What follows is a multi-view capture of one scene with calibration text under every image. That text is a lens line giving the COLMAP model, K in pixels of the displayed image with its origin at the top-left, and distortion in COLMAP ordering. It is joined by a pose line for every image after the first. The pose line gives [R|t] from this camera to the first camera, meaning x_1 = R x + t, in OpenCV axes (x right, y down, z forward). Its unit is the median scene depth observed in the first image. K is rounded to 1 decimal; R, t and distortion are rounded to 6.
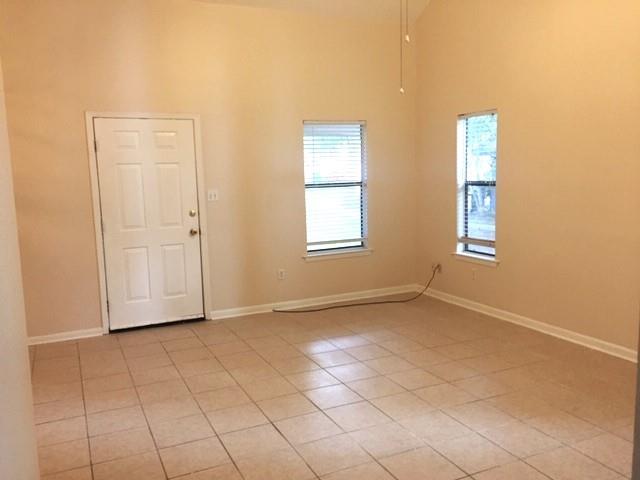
lens RADIAL K [[552.7, 0, 320.0], [0, 552.7, 240.0], [0, 0, 1]] dist [0.050989, -0.000228]
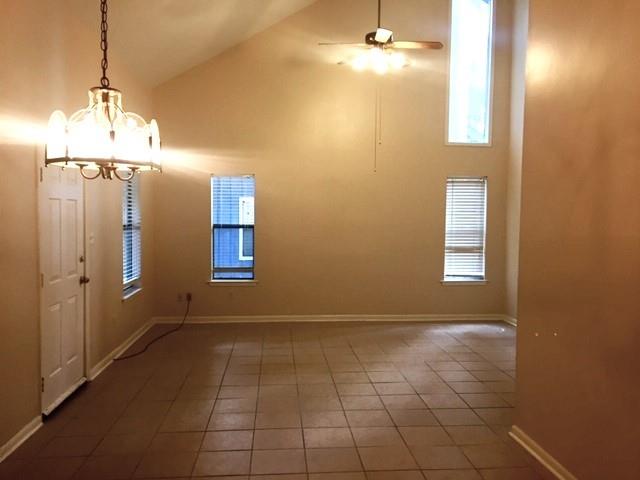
lens RADIAL K [[552.7, 0, 320.0], [0, 552.7, 240.0], [0, 0, 1]] dist [0.050989, -0.000228]
pose [[0.344357, -0.015013, 0.938719, -0.925087], [0.097393, 0.995049, -0.019814, -0.023446], [-0.933774, 0.098247, 0.344114, 0.352067]]
